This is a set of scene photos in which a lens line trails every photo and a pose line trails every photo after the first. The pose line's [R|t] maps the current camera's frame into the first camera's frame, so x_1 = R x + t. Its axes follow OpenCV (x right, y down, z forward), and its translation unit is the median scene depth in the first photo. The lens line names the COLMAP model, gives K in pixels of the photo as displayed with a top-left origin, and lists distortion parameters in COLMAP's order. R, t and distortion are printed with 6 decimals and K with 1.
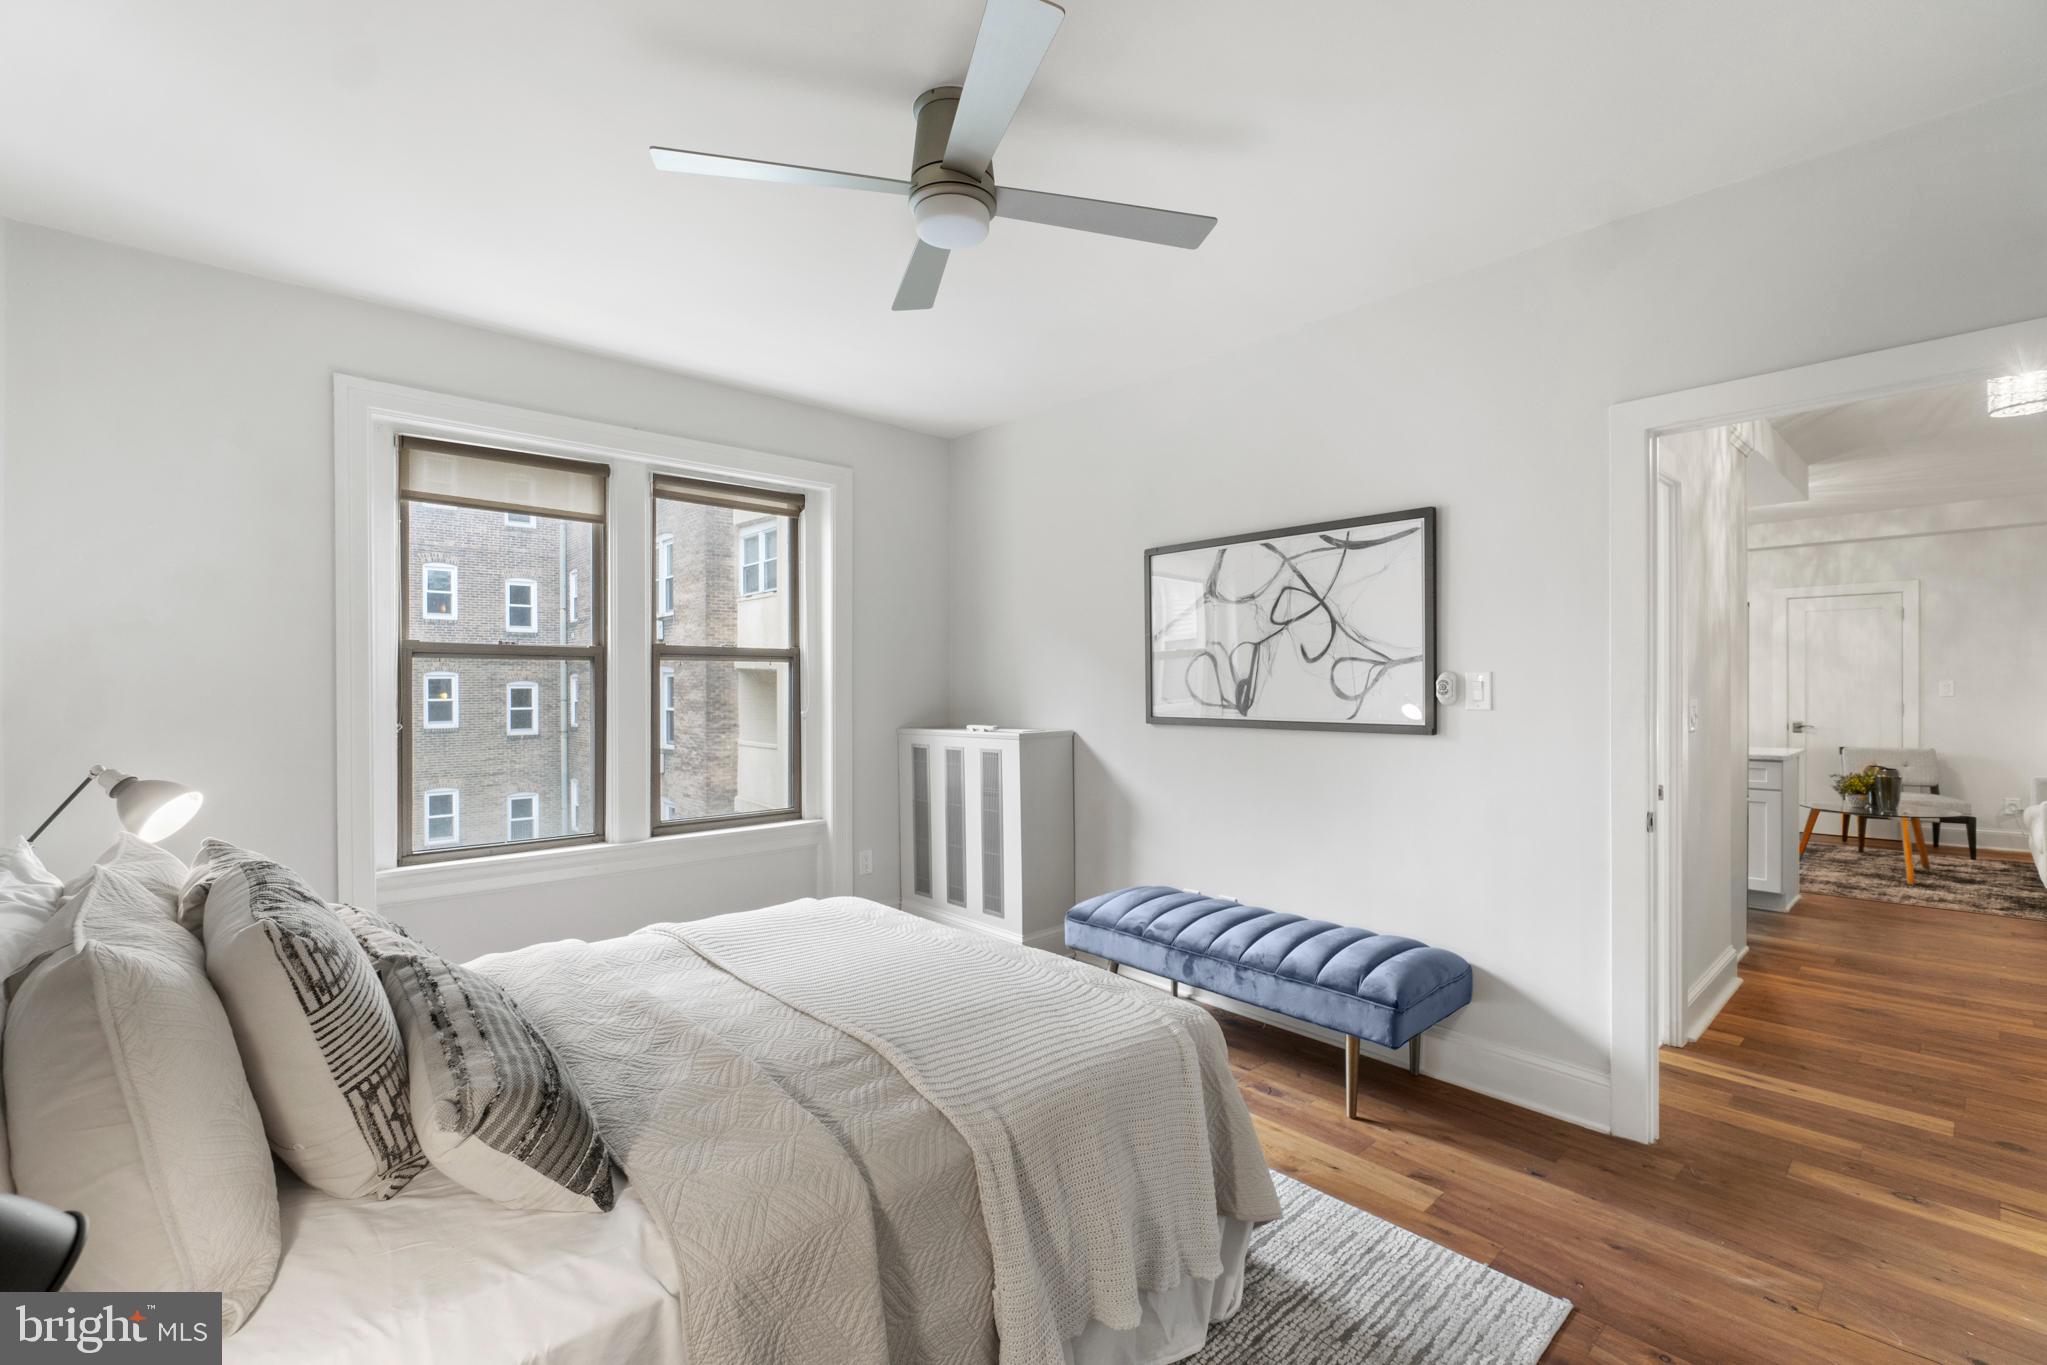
lens RADIAL K [[887.9, 0, 1020.8], [0, 887.9, 687.9], [0, 0, 1]] dist [-0.001291, -0.000591]
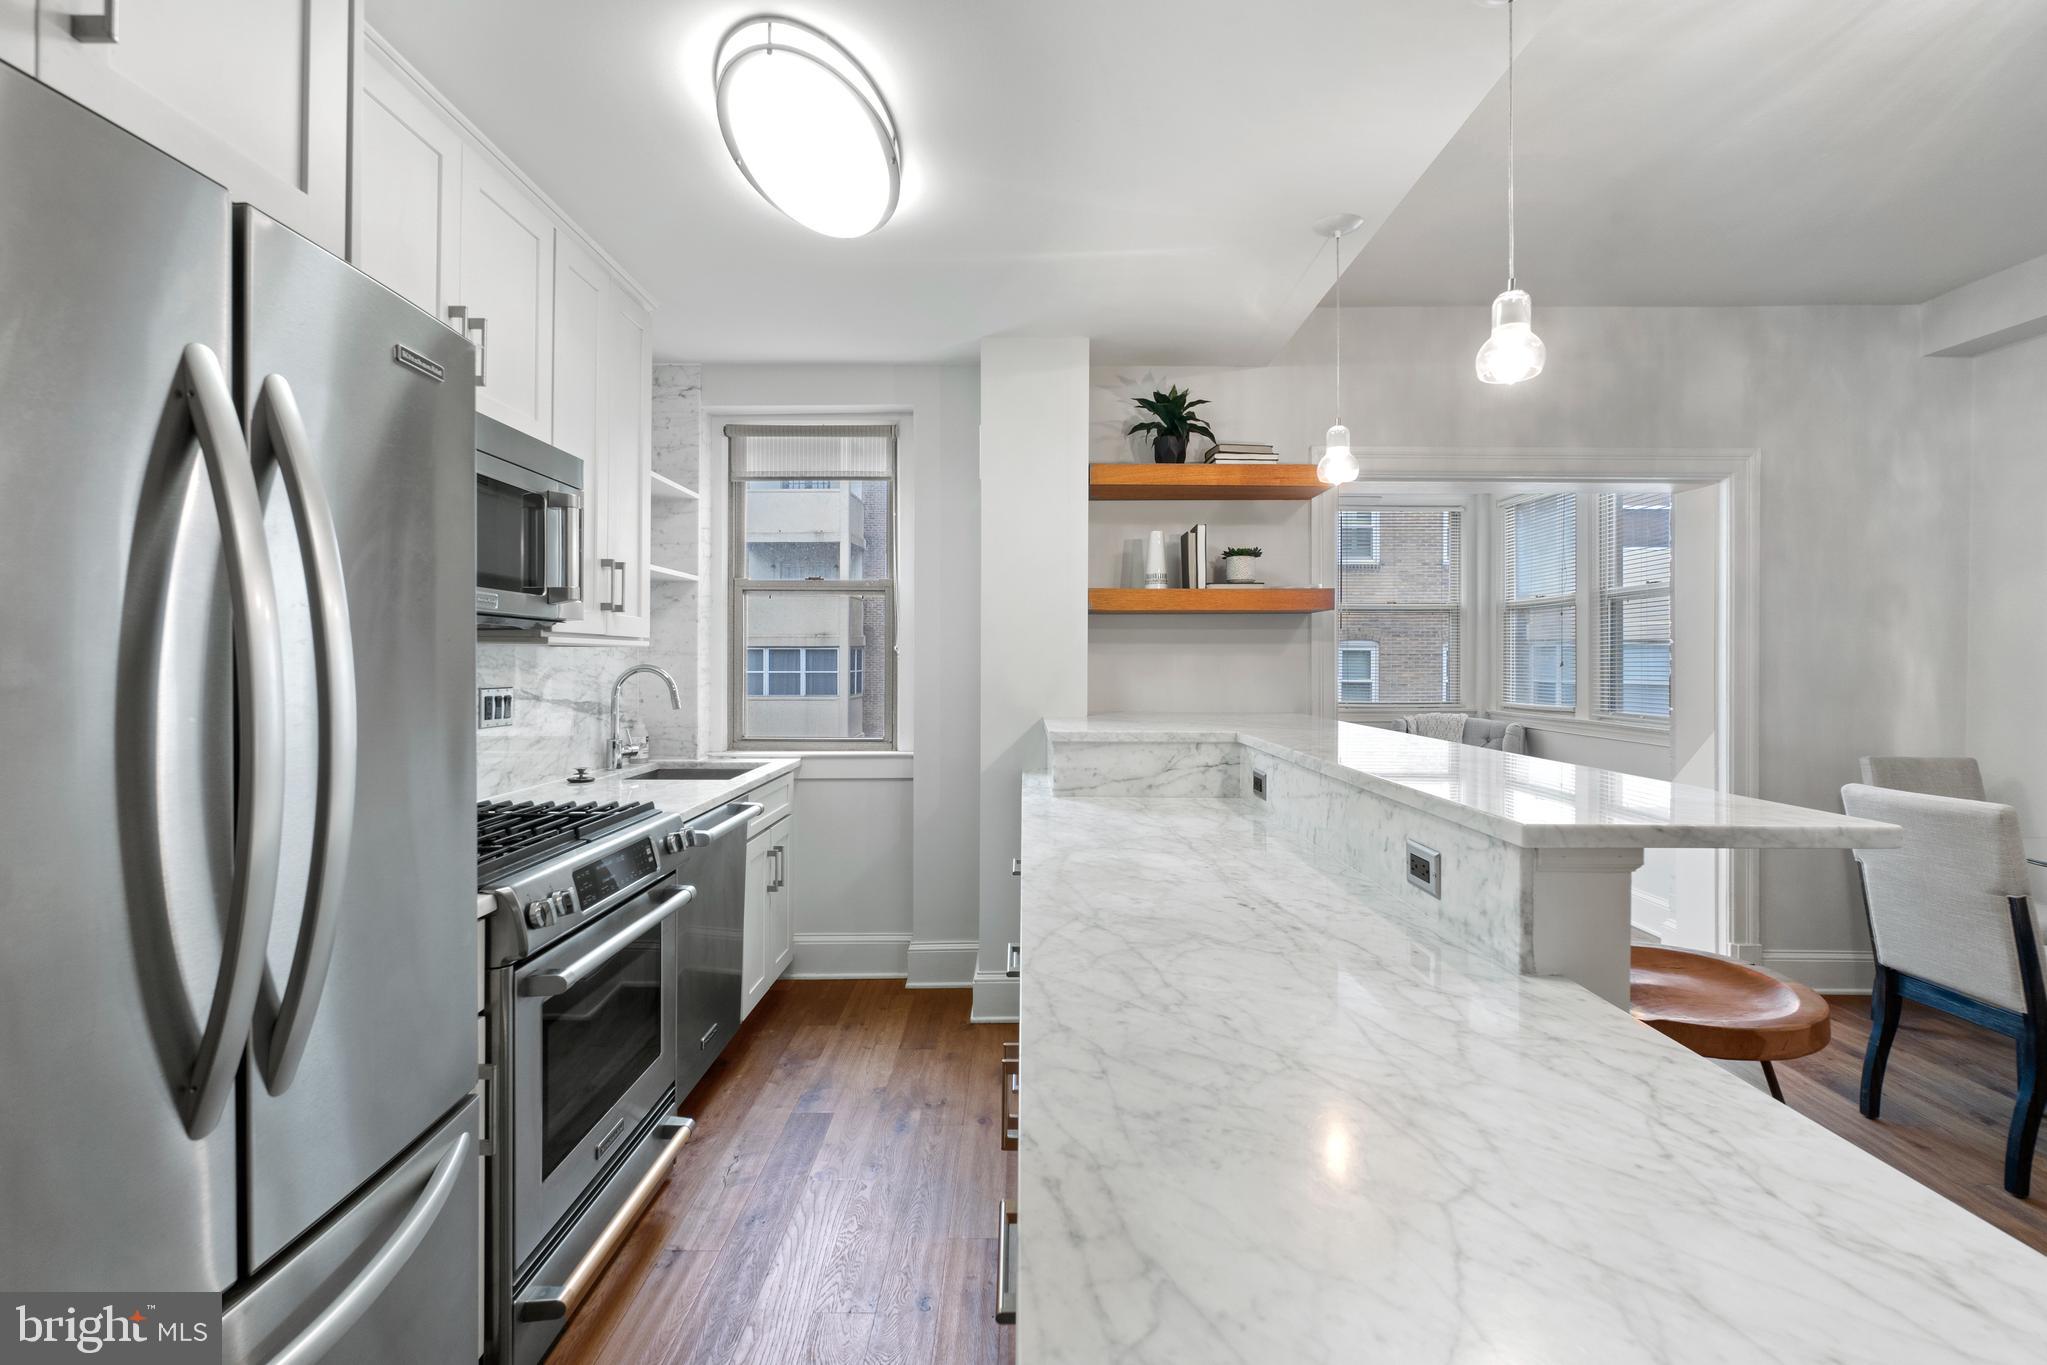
lens RADIAL K [[887.9, 0, 1027.1], [0, 887.9, 654.2], [0, 0, 1]] dist [-0.001291, -0.000591]
pose [[0.731746, 0.003247, -0.681569, 0.800457], [-0.011948, 0.999896, -0.008064, 0.019737], [0.681472, 0.014044, 0.731709, 1.044184]]
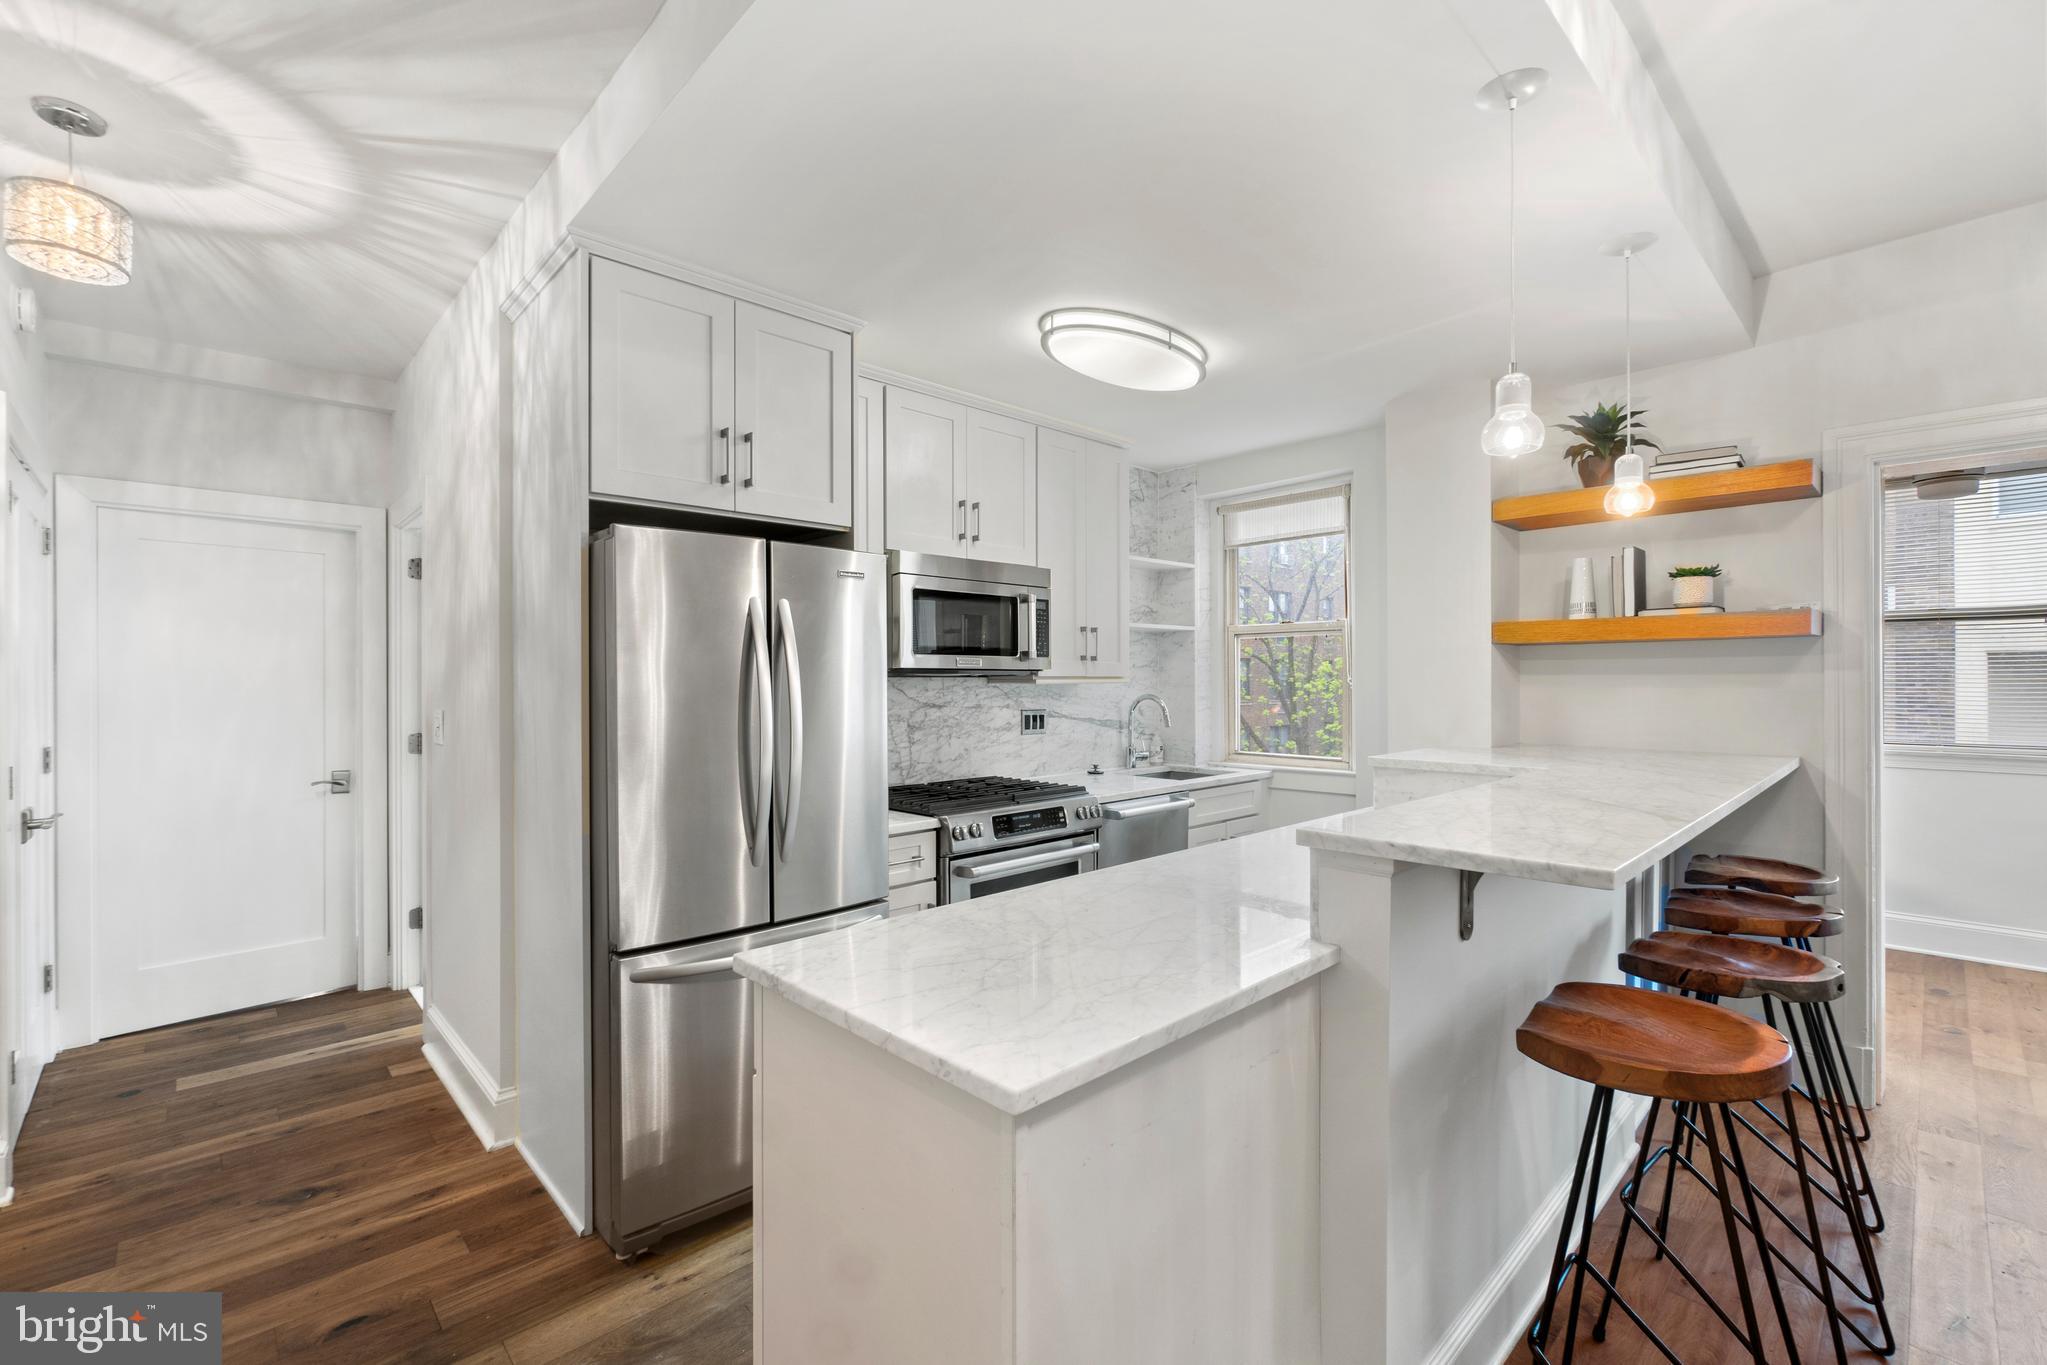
lens RADIAL K [[887.9, 0, 1030.3], [0, 887.9, 674.3], [0, 0, 1]] dist [-0.001291, -0.000591]
pose [[0.020759, 0.001381, -0.999784, 1.637560], [-0.003638, 0.999993, 0.001306, -0.030941], [0.999778, 0.003610, 0.020764, 1.532631]]
